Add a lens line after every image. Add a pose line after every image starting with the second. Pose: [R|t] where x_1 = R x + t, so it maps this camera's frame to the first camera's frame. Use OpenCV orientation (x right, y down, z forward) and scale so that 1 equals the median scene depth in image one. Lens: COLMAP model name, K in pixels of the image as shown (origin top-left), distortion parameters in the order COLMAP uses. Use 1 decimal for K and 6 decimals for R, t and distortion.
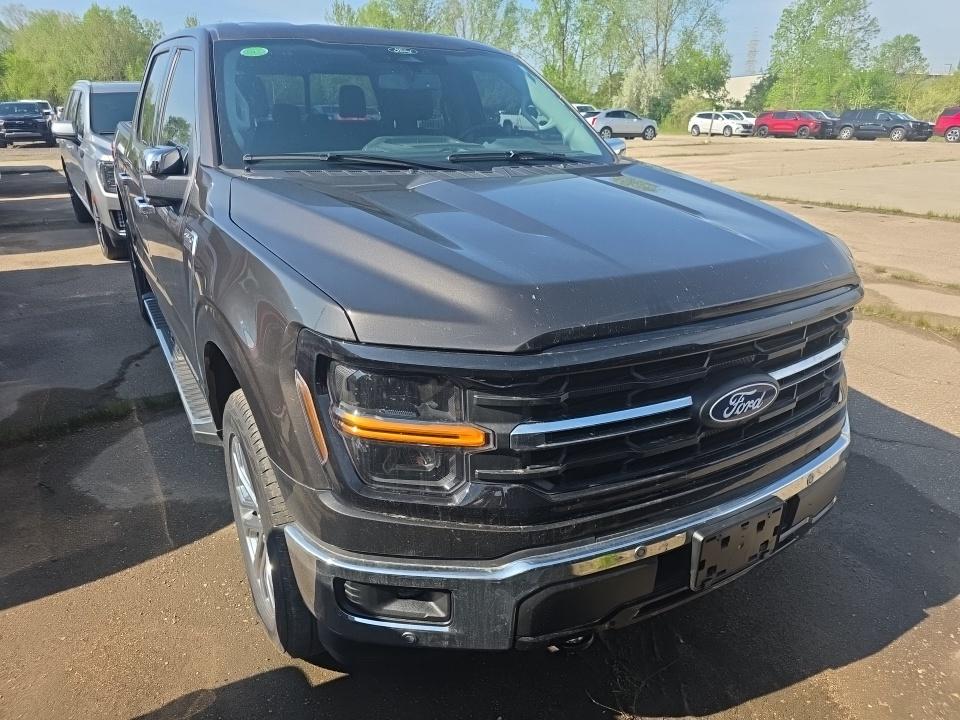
lens RADIAL K [[660.0, 0, 481.7], [0, 660.0, 368.3], [0, 0, 1]] dist [0.043097, -0.043508]
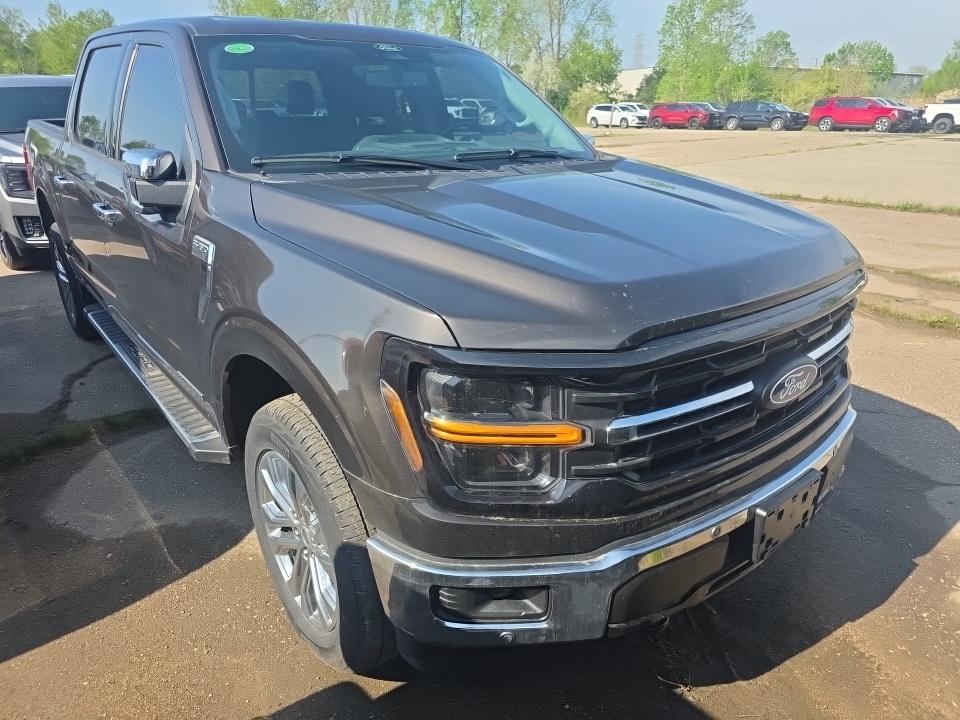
lens RADIAL K [[660.0, 0, 481.7], [0, 660.0, 368.3], [0, 0, 1]] dist [0.043097, -0.043508]
pose [[0.988362, -0.059927, 0.139819, -0.195175], [0.058488, 0.998184, 0.014383, -0.014368], [-0.140427, -0.006038, 0.990073, 0.006325]]
